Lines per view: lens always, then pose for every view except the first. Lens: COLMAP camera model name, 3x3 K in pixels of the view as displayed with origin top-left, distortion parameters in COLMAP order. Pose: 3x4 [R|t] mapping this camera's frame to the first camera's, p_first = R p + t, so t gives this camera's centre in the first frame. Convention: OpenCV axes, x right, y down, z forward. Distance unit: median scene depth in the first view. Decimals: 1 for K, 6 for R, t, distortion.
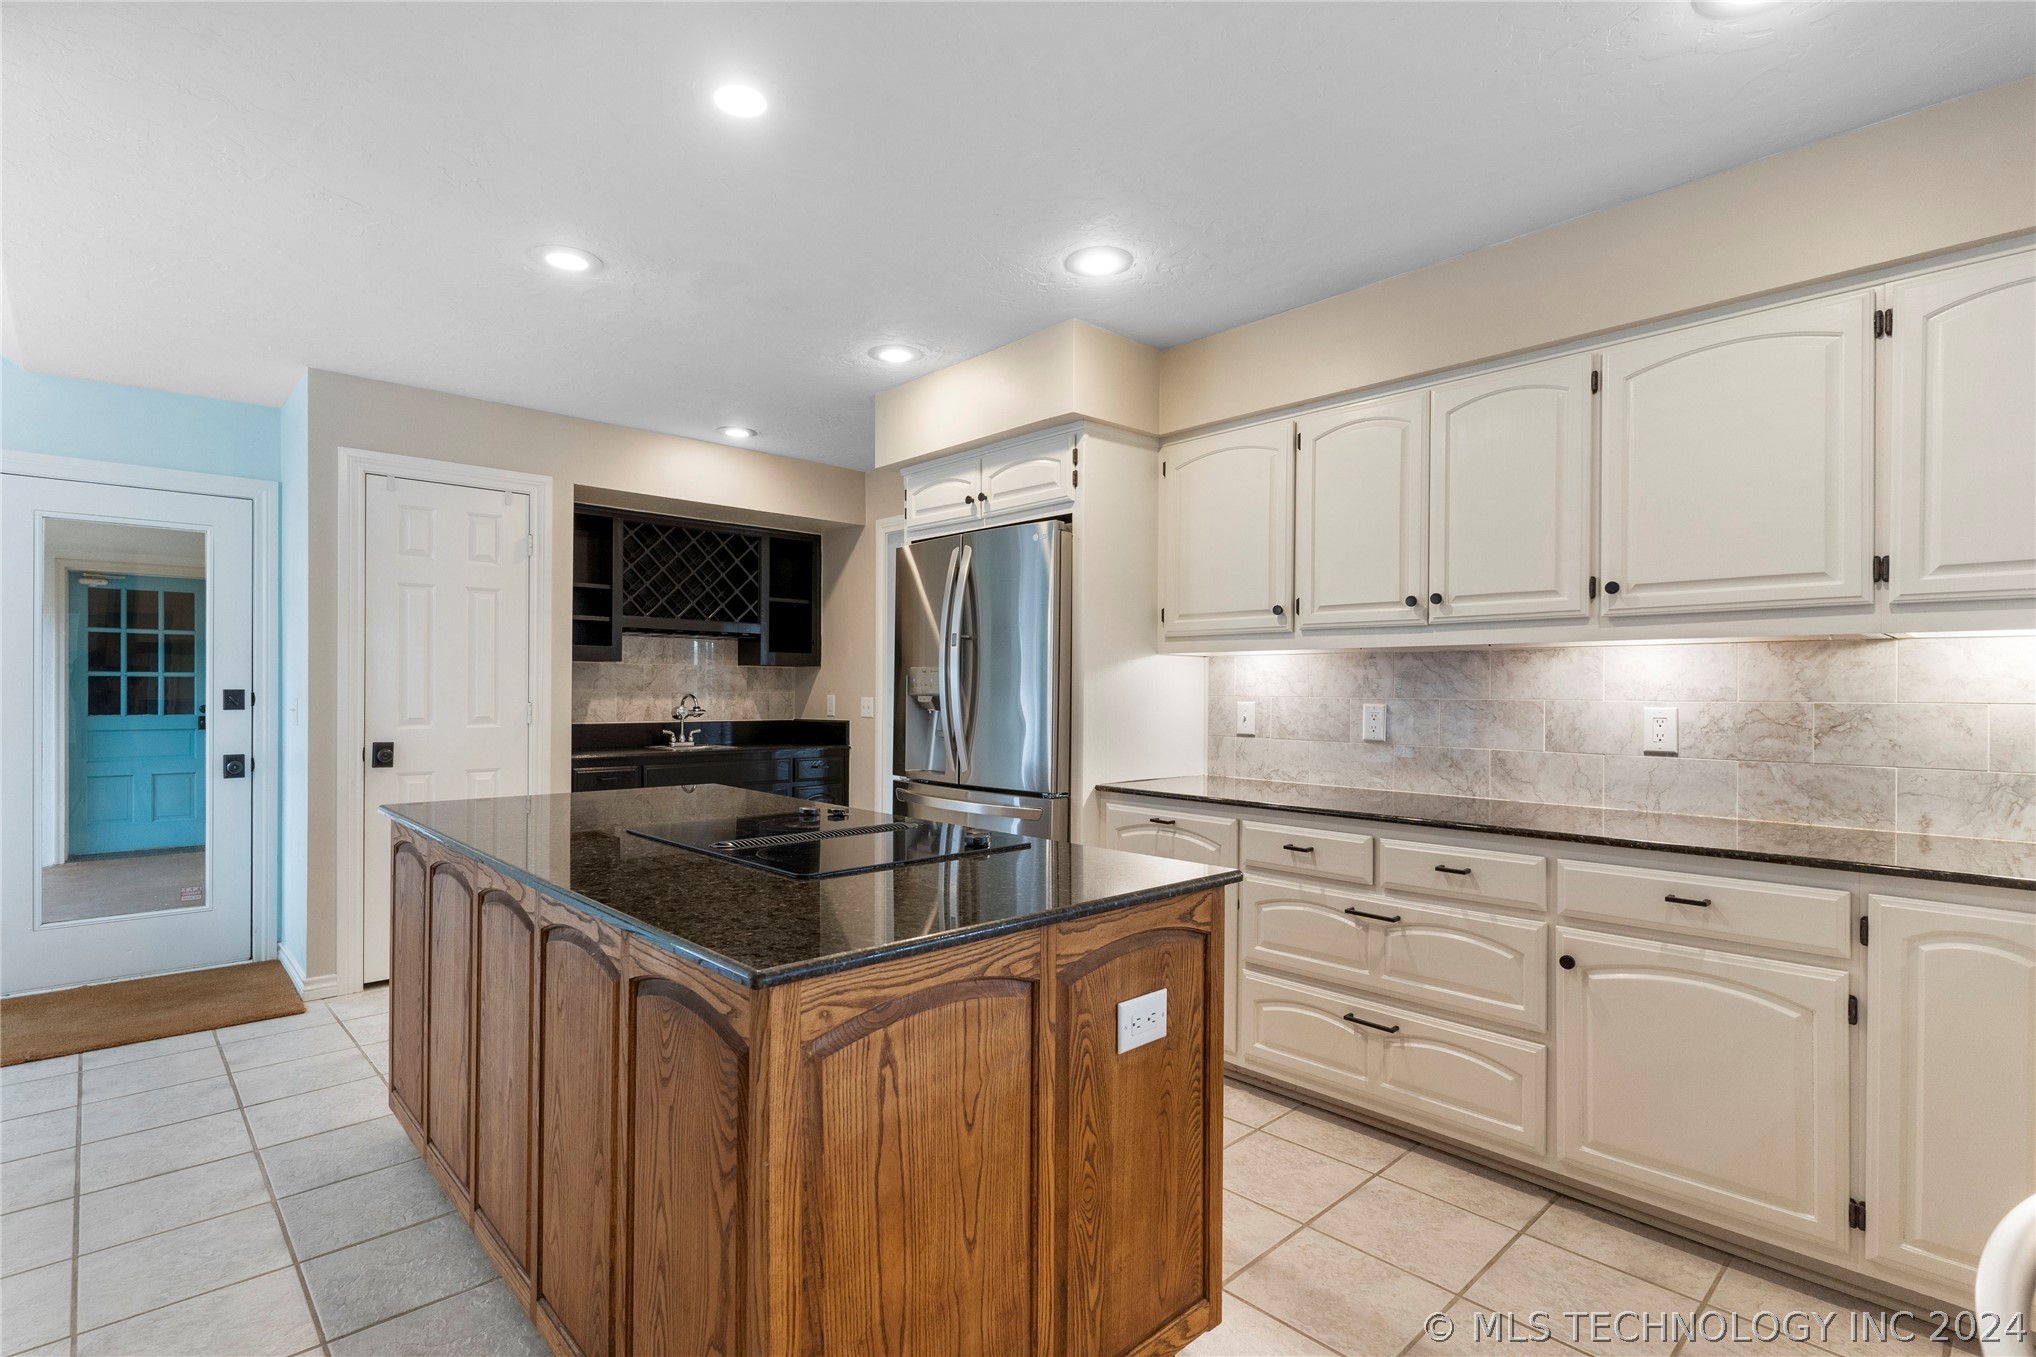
lens RADIAL K [[965.6, 0, 1021.4], [0, 965.6, 686.1], [0, 0, 1]] dist [0.000237, 0.000200]
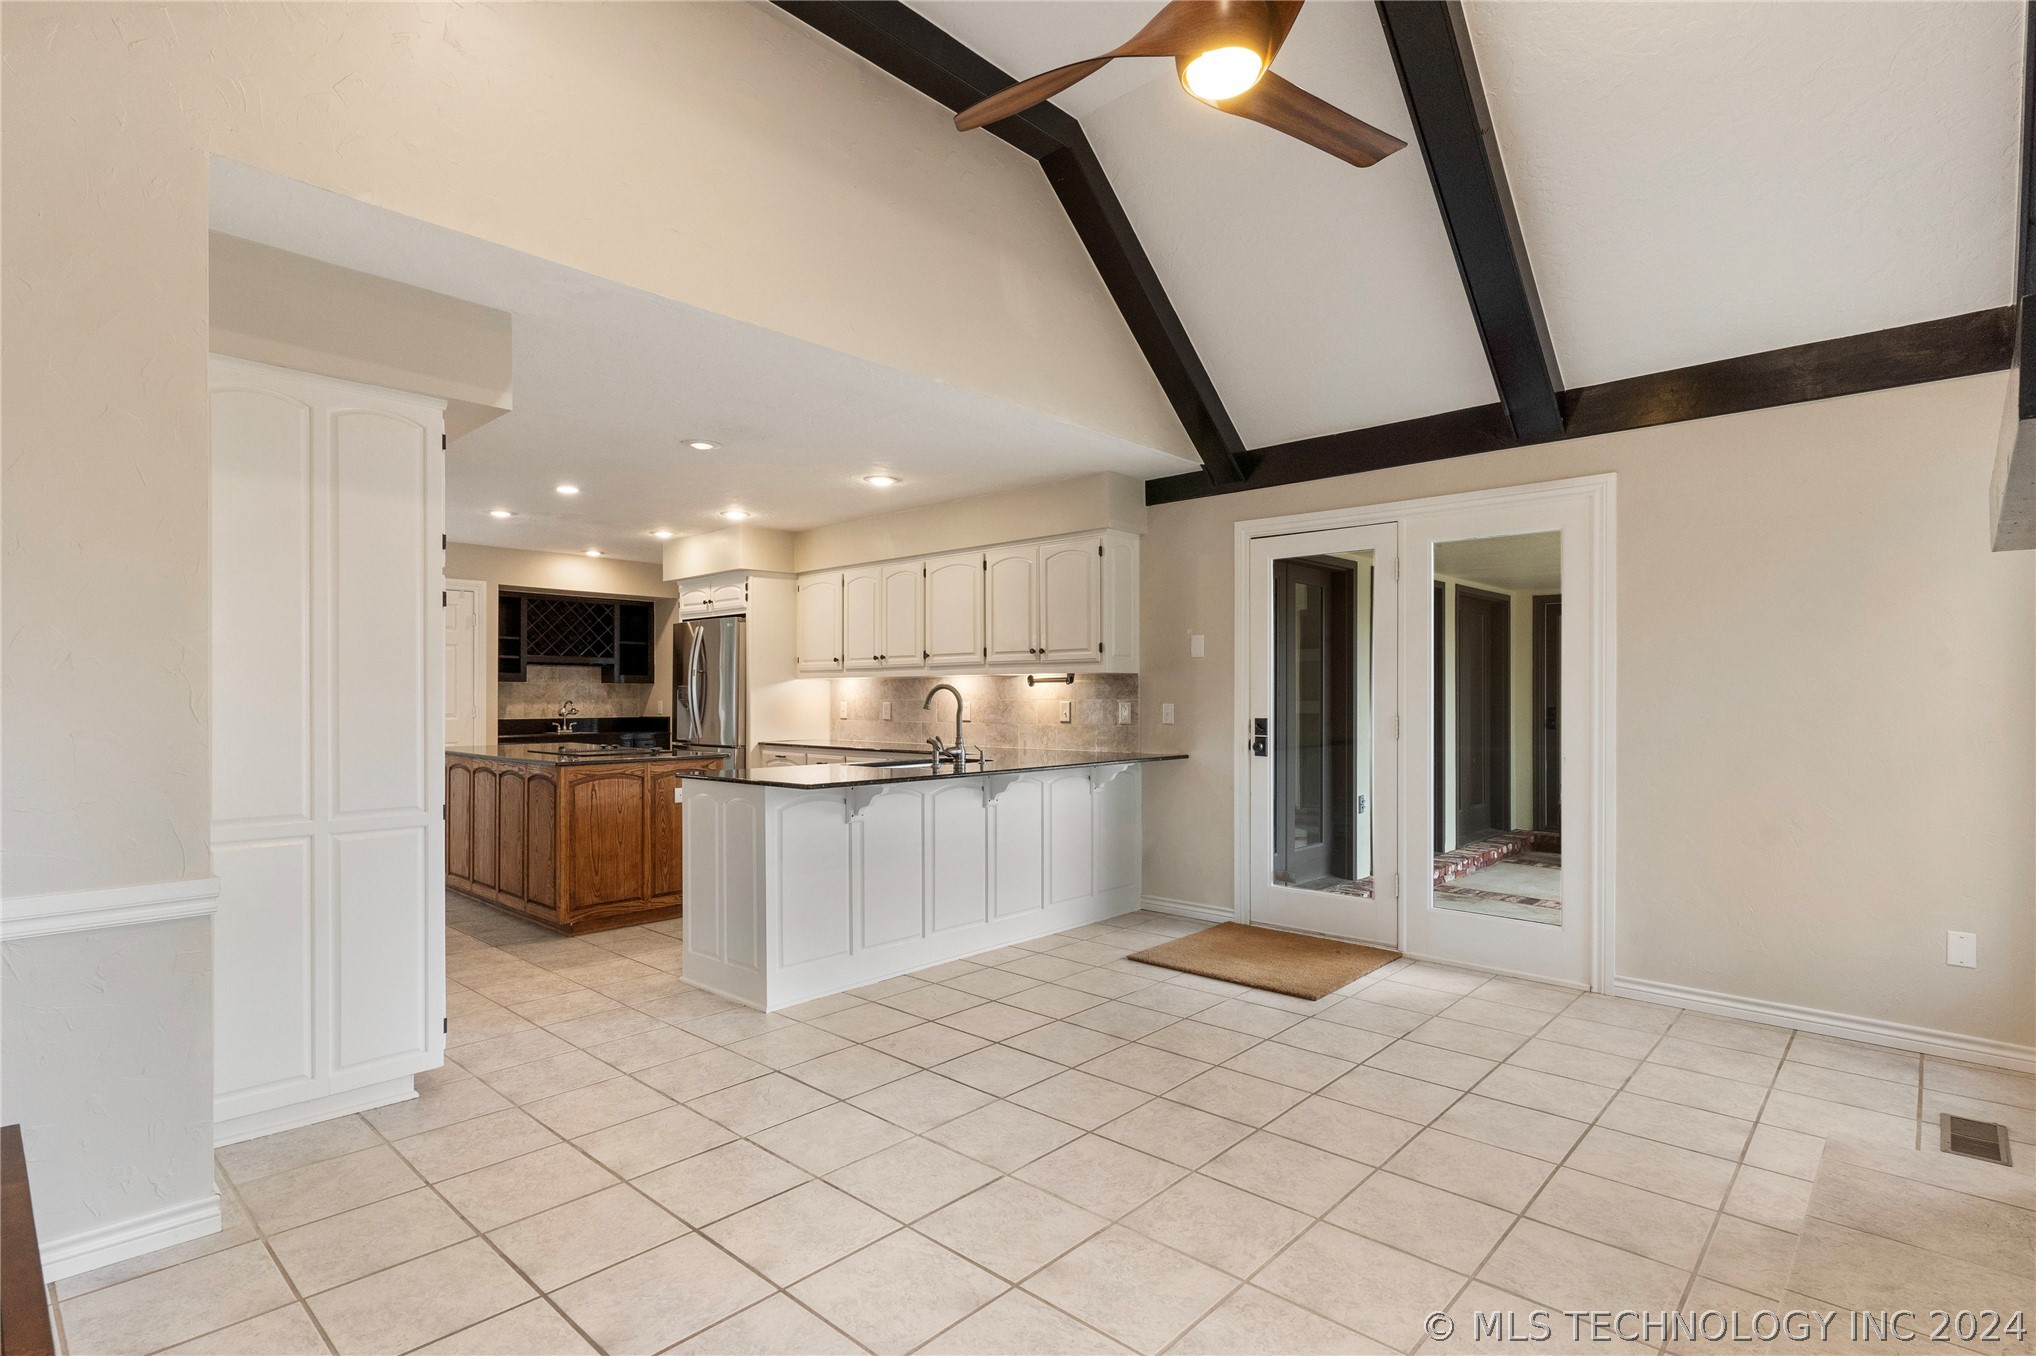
lens RADIAL K [[989.3, 0, 1013.0], [0, 989.3, 688.4], [0, 0, 1]] dist [0.002242, 0.000693]
pose [[0.998043, -0.004986, 0.062331, 0.455304], [0.005351, 0.999969, -0.005694, 0.000684], [-0.062301, 0.006017, 0.998039, -1.086040]]
